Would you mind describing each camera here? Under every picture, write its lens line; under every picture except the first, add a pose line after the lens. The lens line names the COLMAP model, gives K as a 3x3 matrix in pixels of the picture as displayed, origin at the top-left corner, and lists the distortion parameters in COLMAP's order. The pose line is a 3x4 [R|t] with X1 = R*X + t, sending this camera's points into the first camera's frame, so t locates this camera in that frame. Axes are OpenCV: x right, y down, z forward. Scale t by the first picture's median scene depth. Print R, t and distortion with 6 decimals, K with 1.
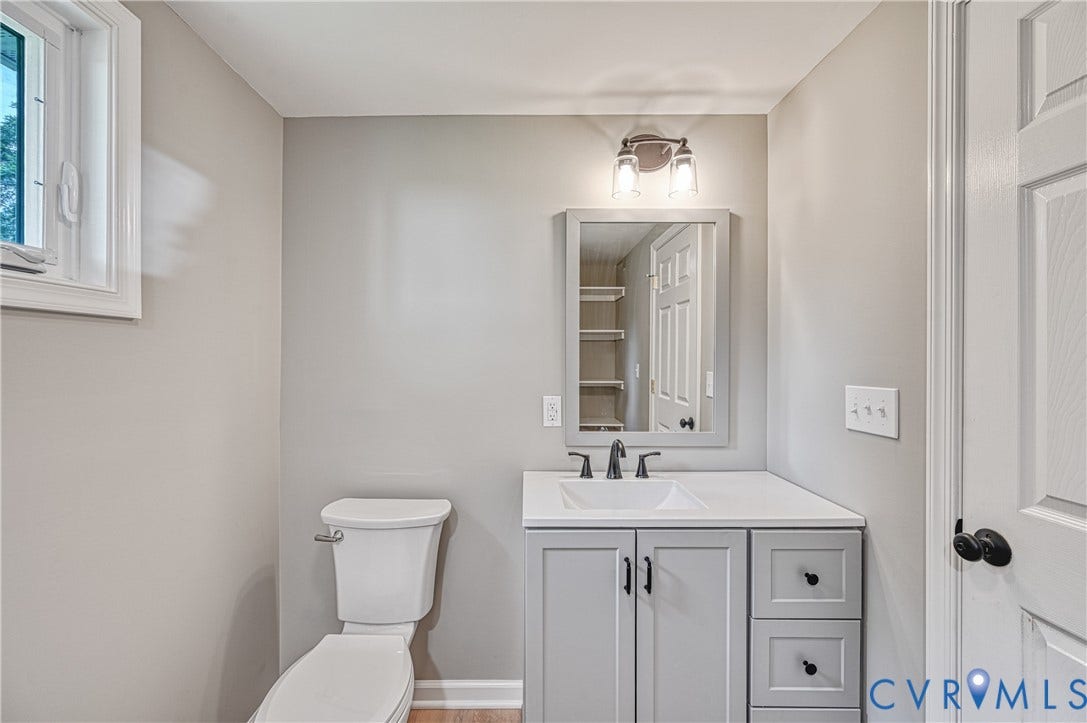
lens RADIAL K [[427.8, 0, 546.2], [0, 427.8, 360.0], [0, 0, 1]] dist [-0.000267, -0.000105]
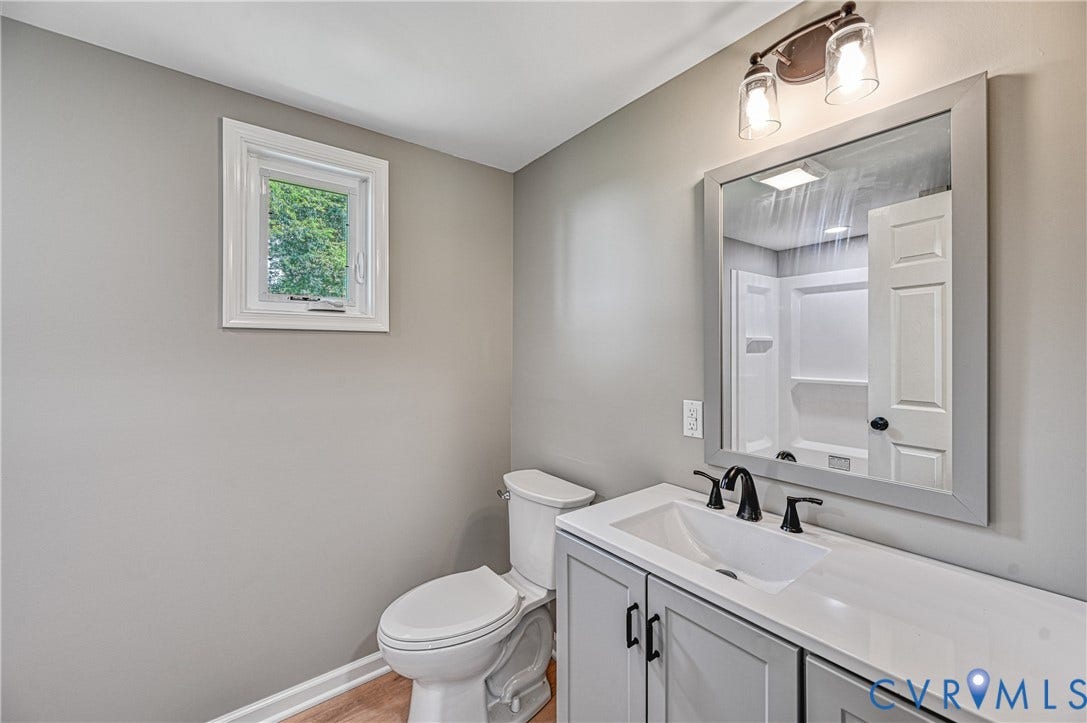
lens RADIAL K [[430.5, 0, 549.3], [0, 430.5, 354.0], [0, 0, 1]] dist [-0.001388, -0.000450]
pose [[0.623358, 0.000887, -0.781936, 0.537378], [-0.004772, 0.999985, -0.002670, -0.004207], [0.781922, 0.005396, 0.623353, 0.272329]]
